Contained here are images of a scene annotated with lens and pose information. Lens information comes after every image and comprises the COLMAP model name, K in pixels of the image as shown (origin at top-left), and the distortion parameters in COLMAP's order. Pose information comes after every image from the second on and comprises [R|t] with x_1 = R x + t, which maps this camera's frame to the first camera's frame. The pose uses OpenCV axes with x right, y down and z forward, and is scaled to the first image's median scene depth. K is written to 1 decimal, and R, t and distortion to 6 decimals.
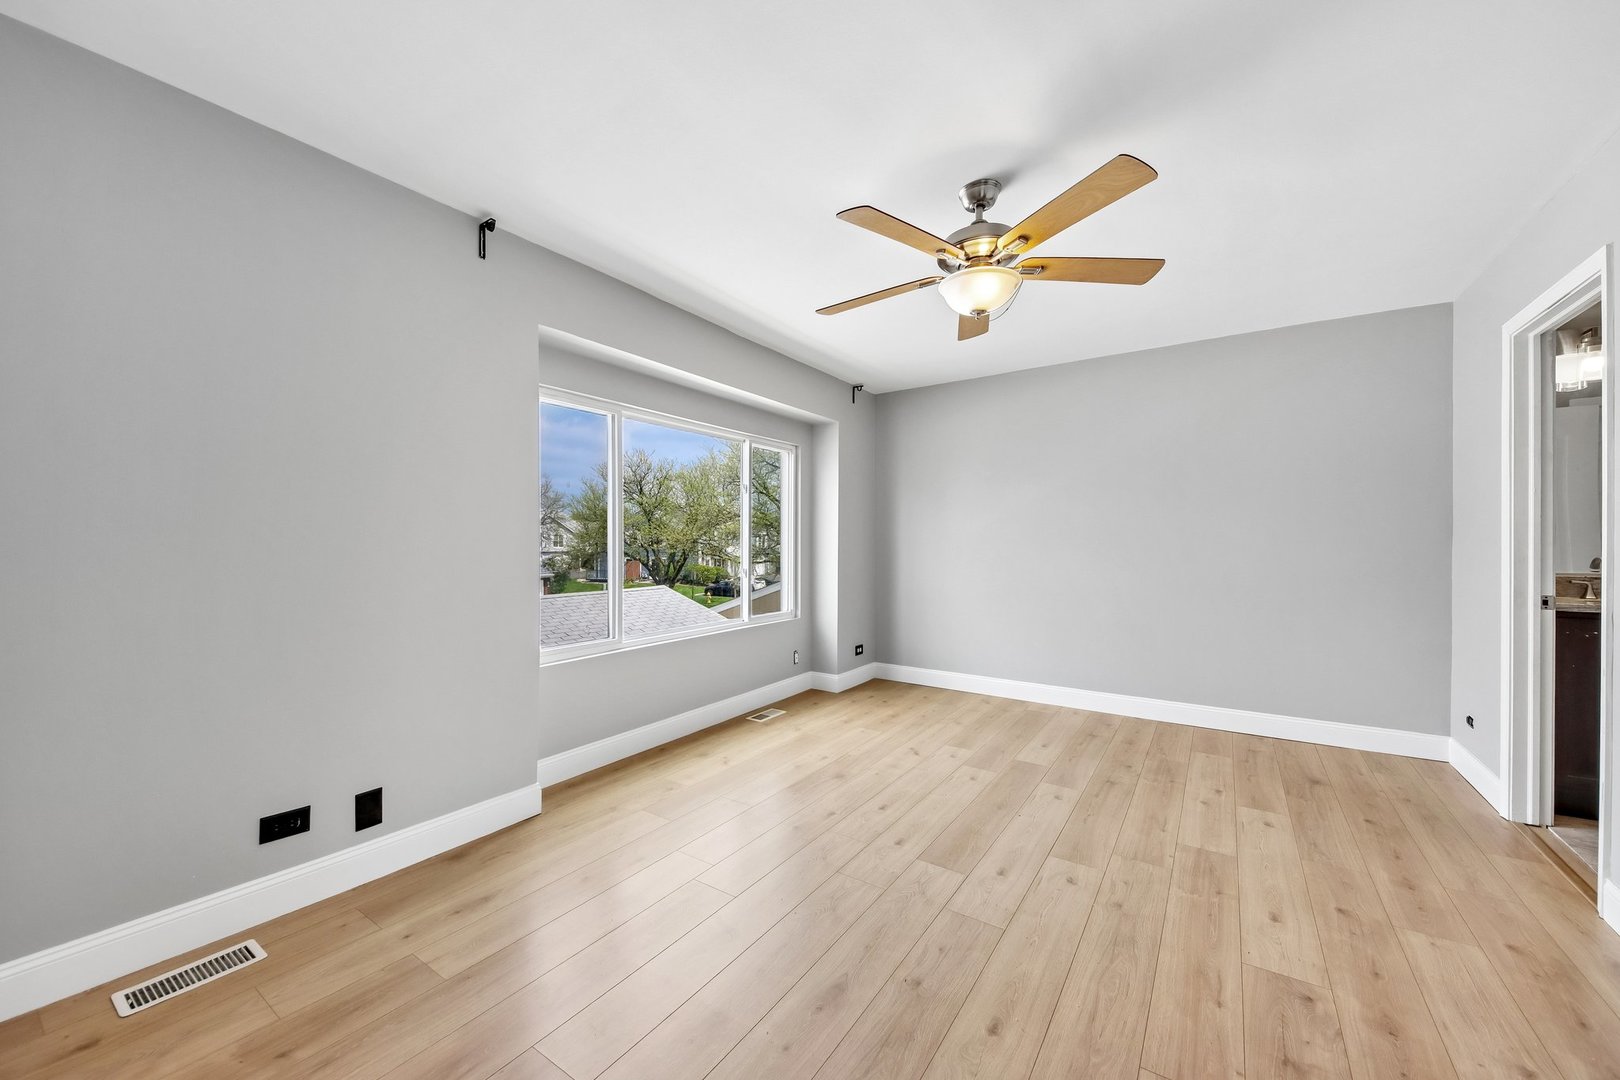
lens RADIAL K [[609.1, 0, 800.5], [0, 609.1, 536.9], [0, 0, 1]] dist [0.059794, -0.028376]
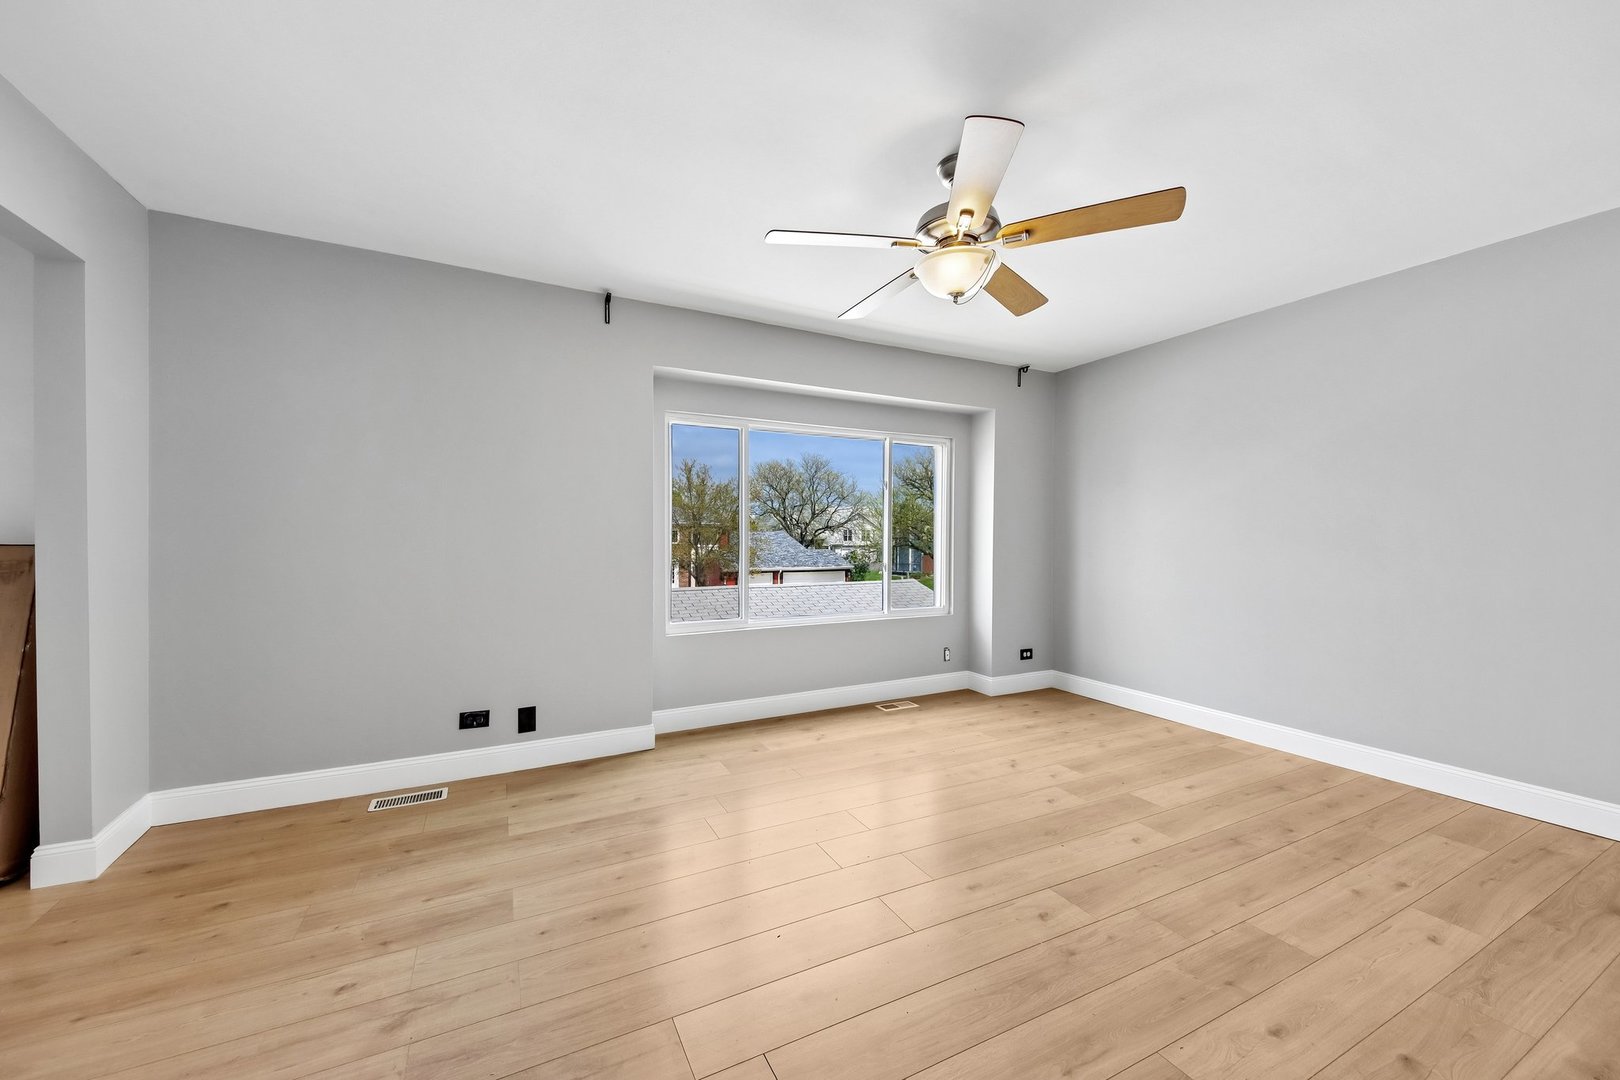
lens RADIAL K [[609.1, 0, 800.5], [0, 609.1, 536.9], [0, 0, 1]] dist [0.059794, -0.028376]
pose [[0.875576, 0.001745, -0.483077, 0.329147], [0.002331, 0.999967, 0.007837, -0.000009], [0.483075, -0.007988, 0.875543, 0.030786]]
